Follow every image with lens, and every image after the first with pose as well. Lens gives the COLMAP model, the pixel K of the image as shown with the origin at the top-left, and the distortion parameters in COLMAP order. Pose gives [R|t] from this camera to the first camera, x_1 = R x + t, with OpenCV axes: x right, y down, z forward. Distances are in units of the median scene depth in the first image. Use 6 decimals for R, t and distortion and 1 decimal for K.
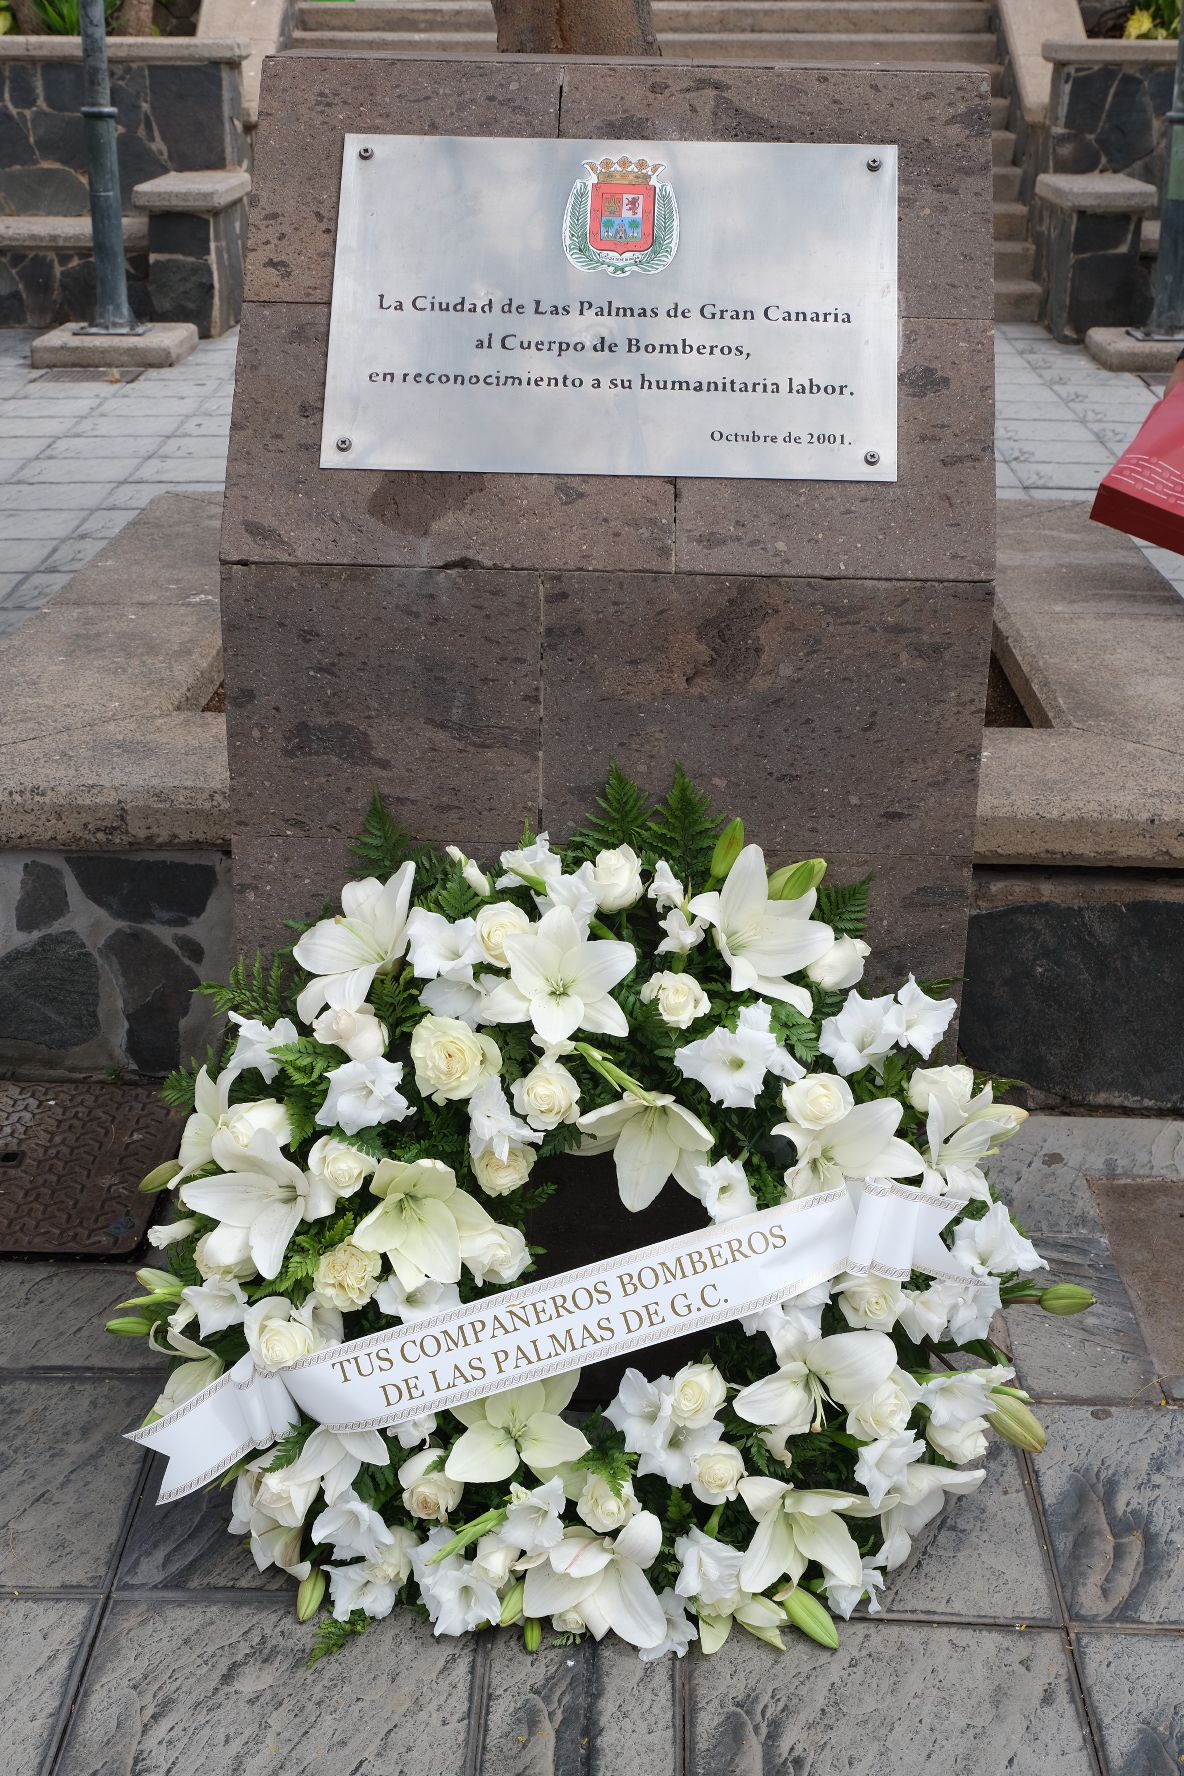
lens RADIAL K [[2268.4, 0, 594.7], [0, 2268.4, 896.0], [0, 0, 1]] dist [0.034797, 0.000000]
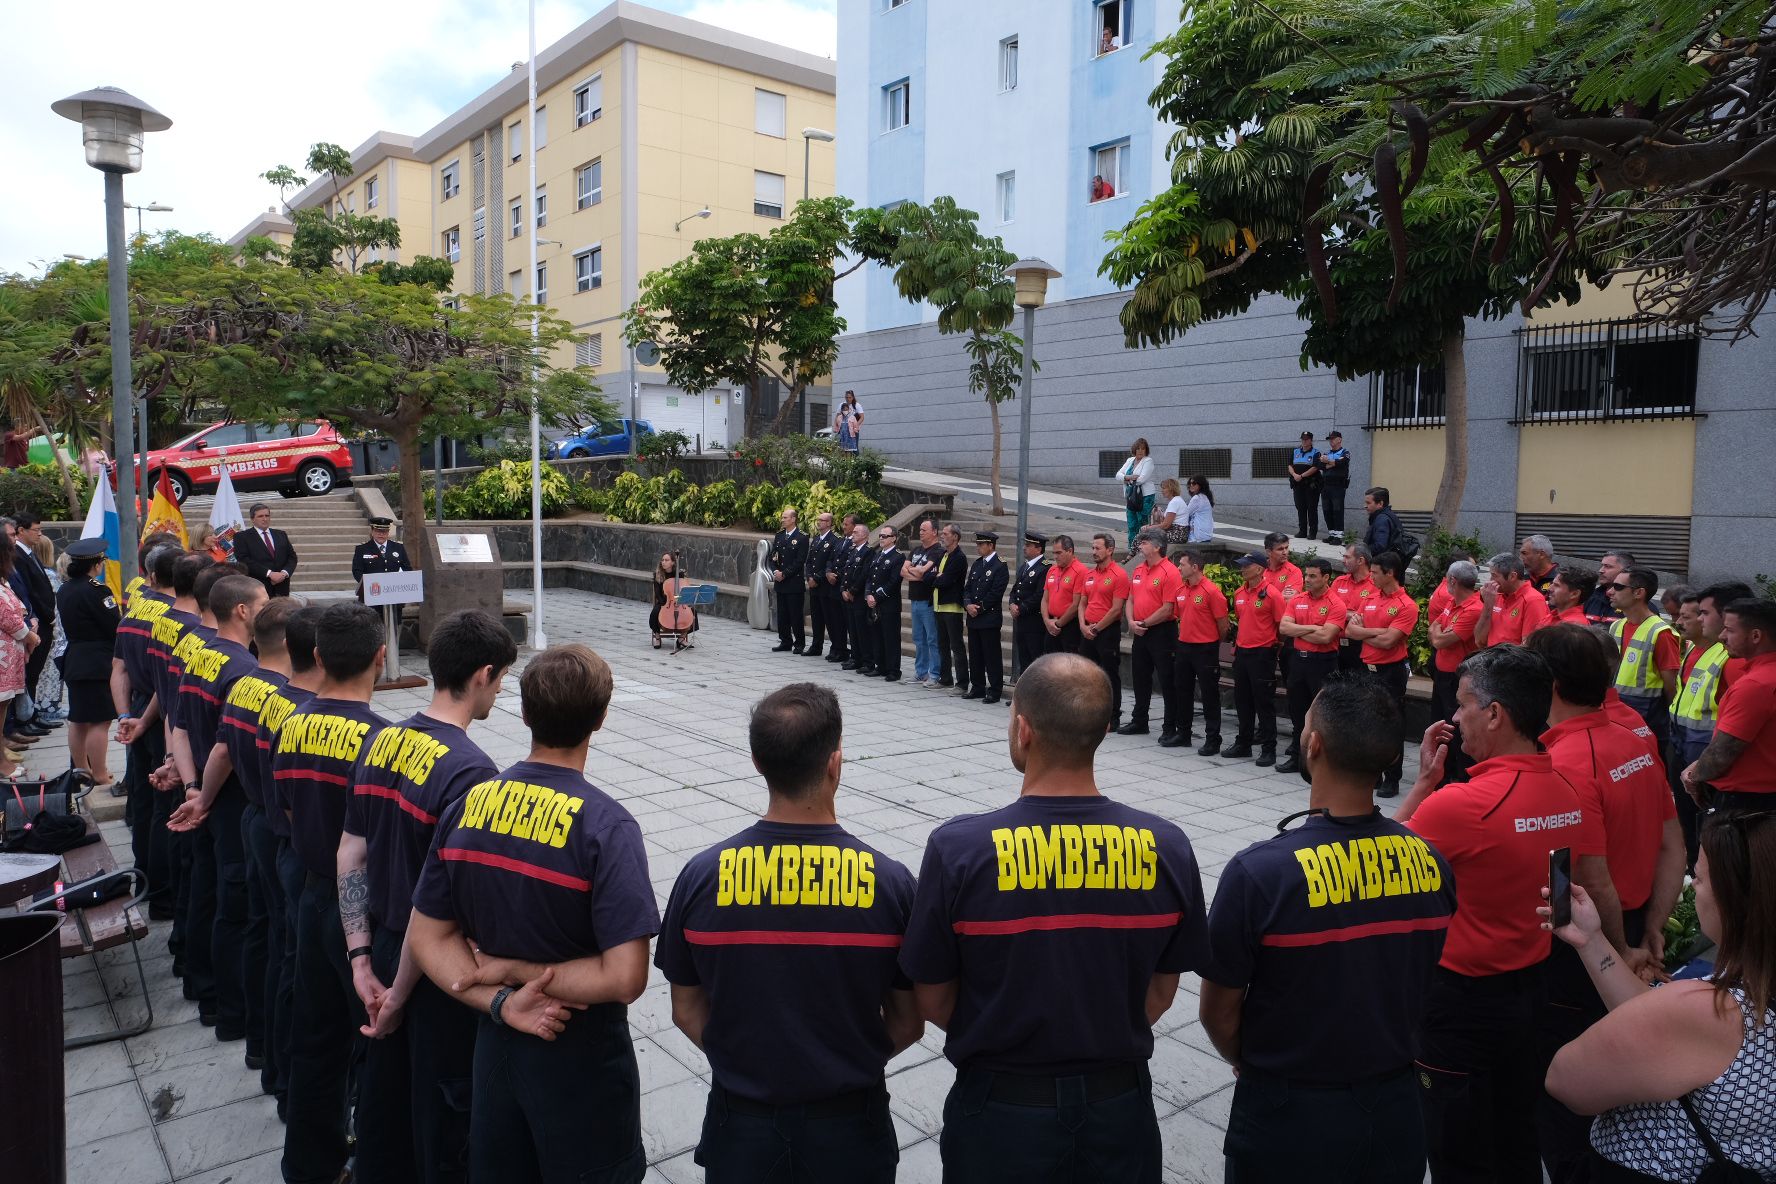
lens RADIAL K [[1222.1, 0, 883.4], [0, 1222.1, 587.9], [0, 0, 1]] dist [-0.011909, 0.010203]
pose [[0.769835, -0.041185, 0.636913, -2.311370], [0.224372, 0.951683, -0.209660, 1.706043], [-0.597504, 0.304309, 0.741879, -4.795354]]
